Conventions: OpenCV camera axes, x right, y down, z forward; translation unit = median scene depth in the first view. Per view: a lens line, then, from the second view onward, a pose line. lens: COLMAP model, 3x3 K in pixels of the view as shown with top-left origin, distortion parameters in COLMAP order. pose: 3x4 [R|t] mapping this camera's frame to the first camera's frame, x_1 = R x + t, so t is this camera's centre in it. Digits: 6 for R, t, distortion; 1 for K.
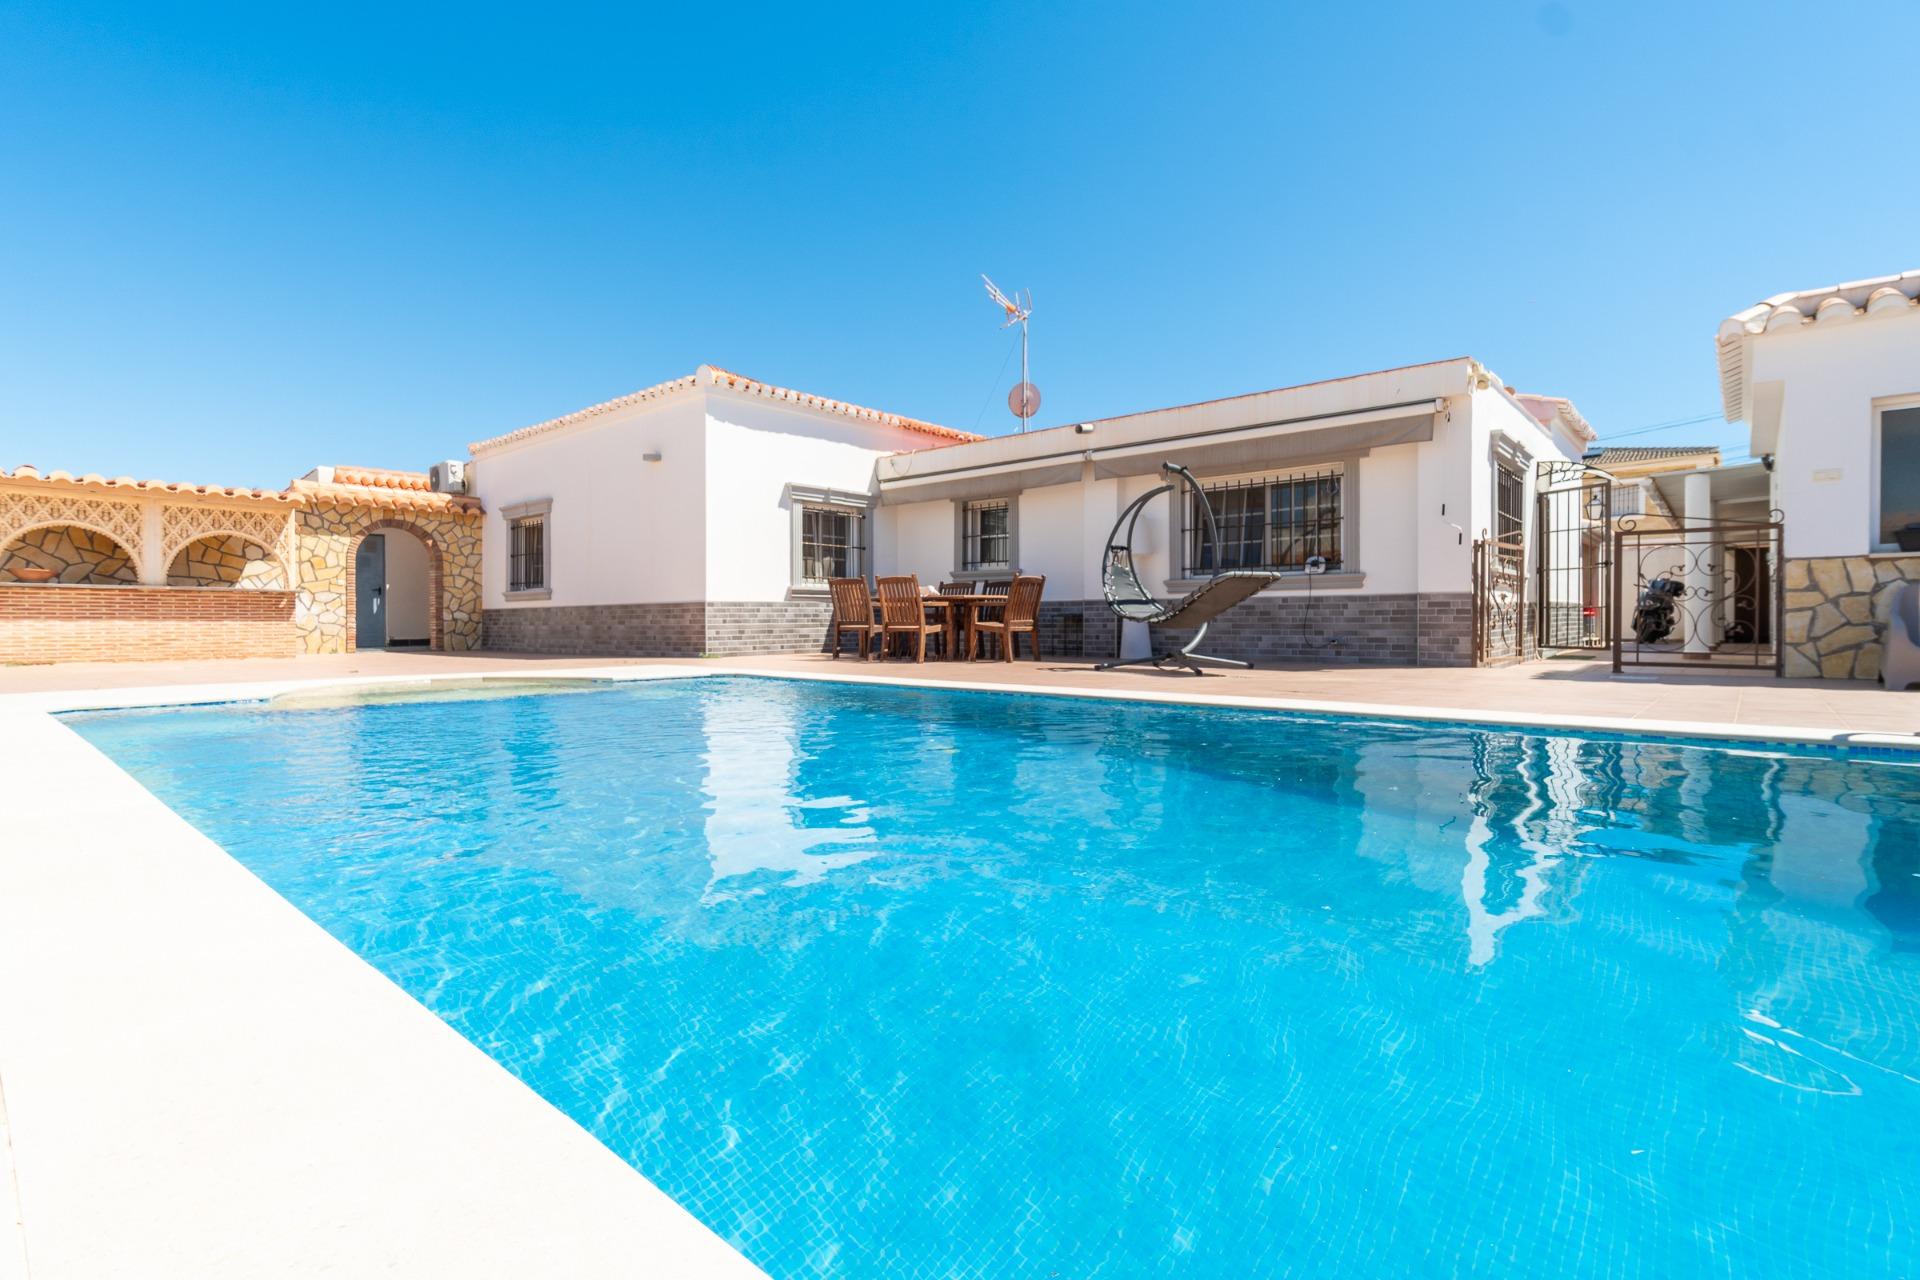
lens RADIAL K [[921.8, 0, 937.6], [0, 921.8, 656.9], [0, 0, 1]] dist [0.002571, -0.000010]
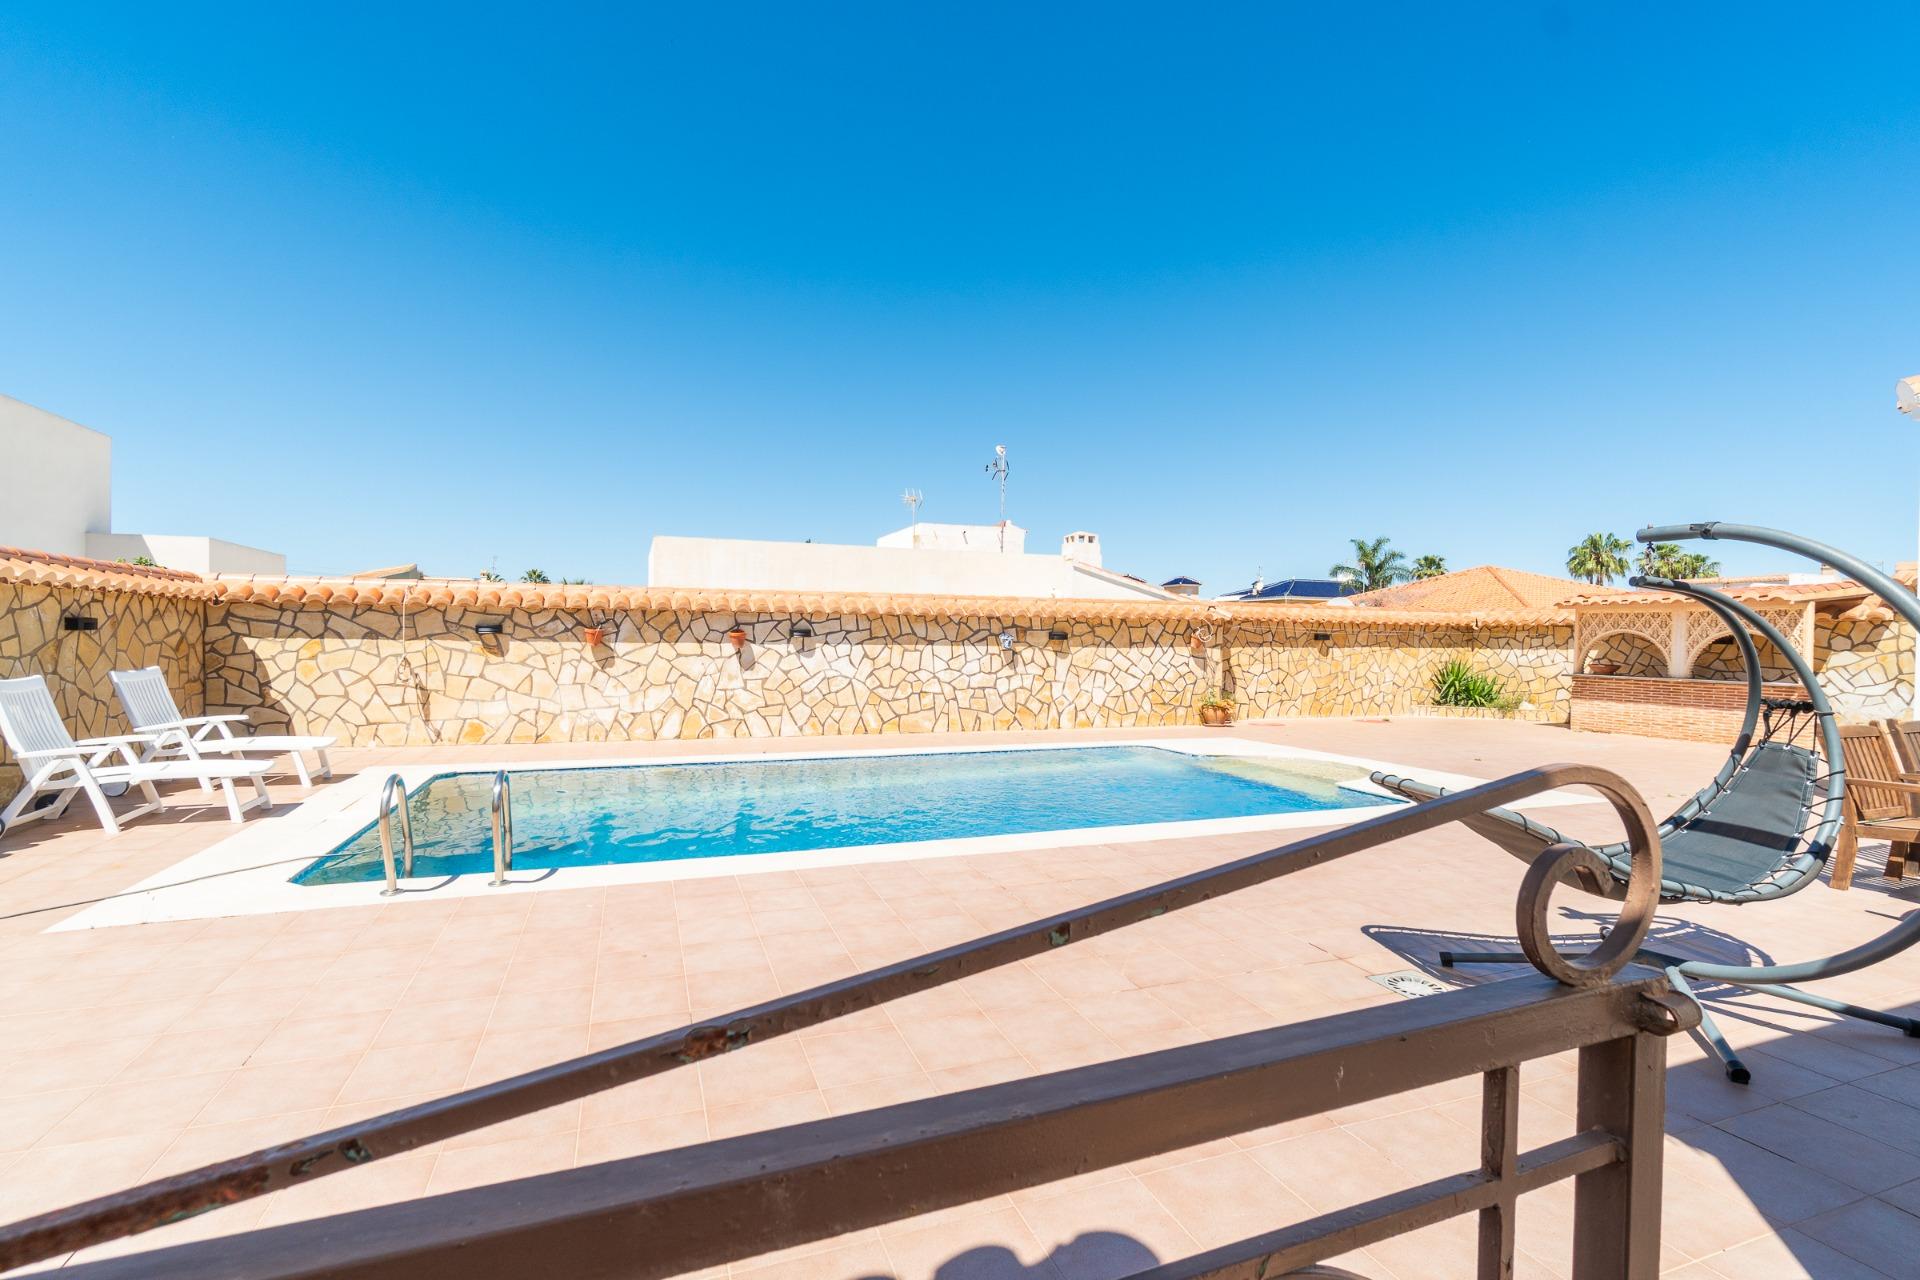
lens RADIAL K [[854.6, 0, 915.7], [0, 854.6, 614.2], [0, 0, 1]] dist [-0.010445, 0.001756]
pose [[-0.492682, -0.020210, -0.869975, 0.599311], [-0.037181, 0.999306, -0.002159, -0.117906], [0.869415, 0.031283, -0.493091, 0.660538]]
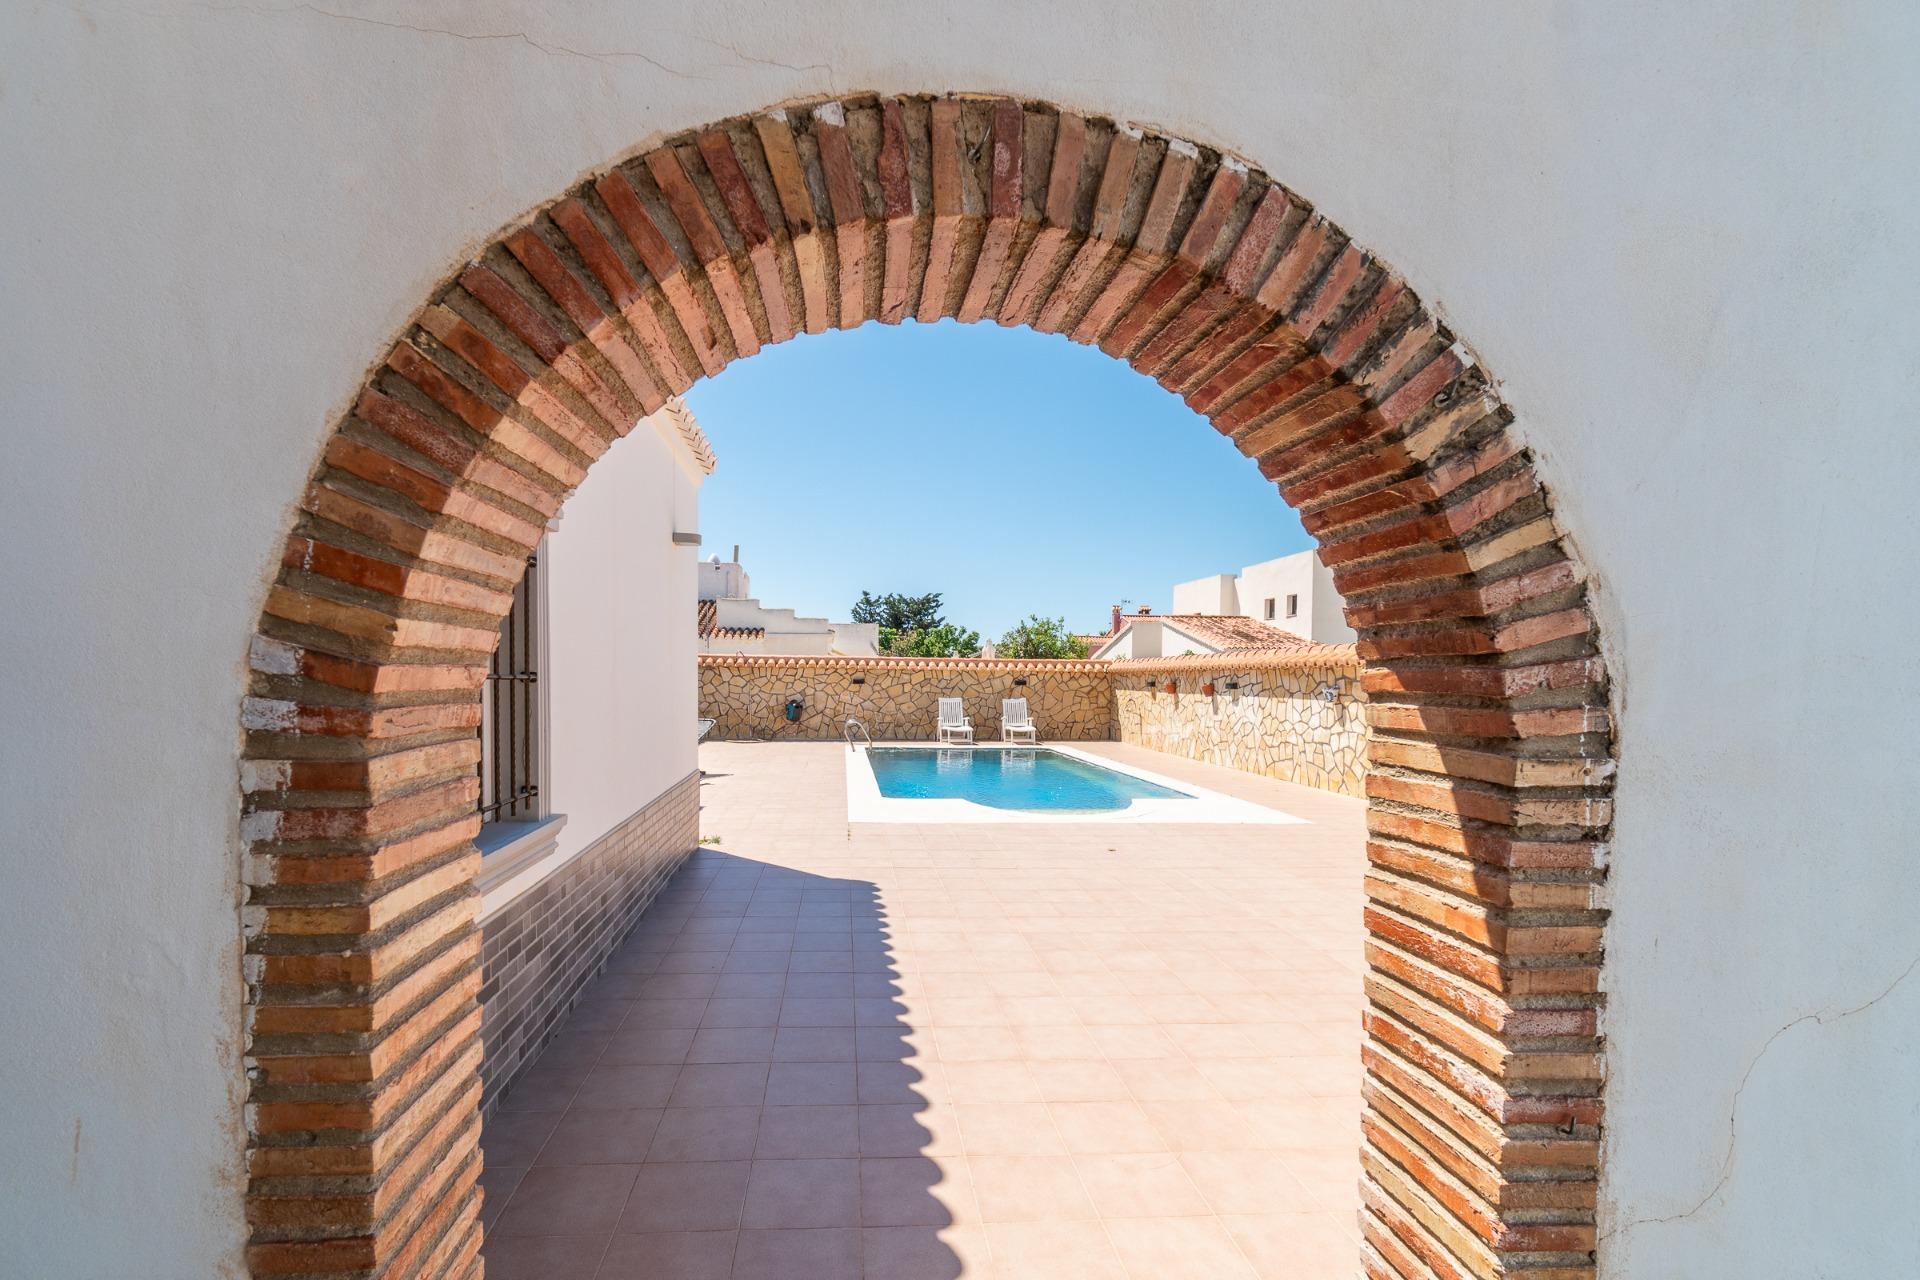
lens RADIAL K [[921.8, 0, 969.8], [0, 921.8, 702.0], [0, 0, 1]] dist [0.002571, -0.000010]
pose [[-0.744487, -0.017609, 0.667405, -0.821427], [0.016109, 0.998887, 0.044325, -0.135789], [-0.667443, 0.043751, -0.743375, 1.312089]]
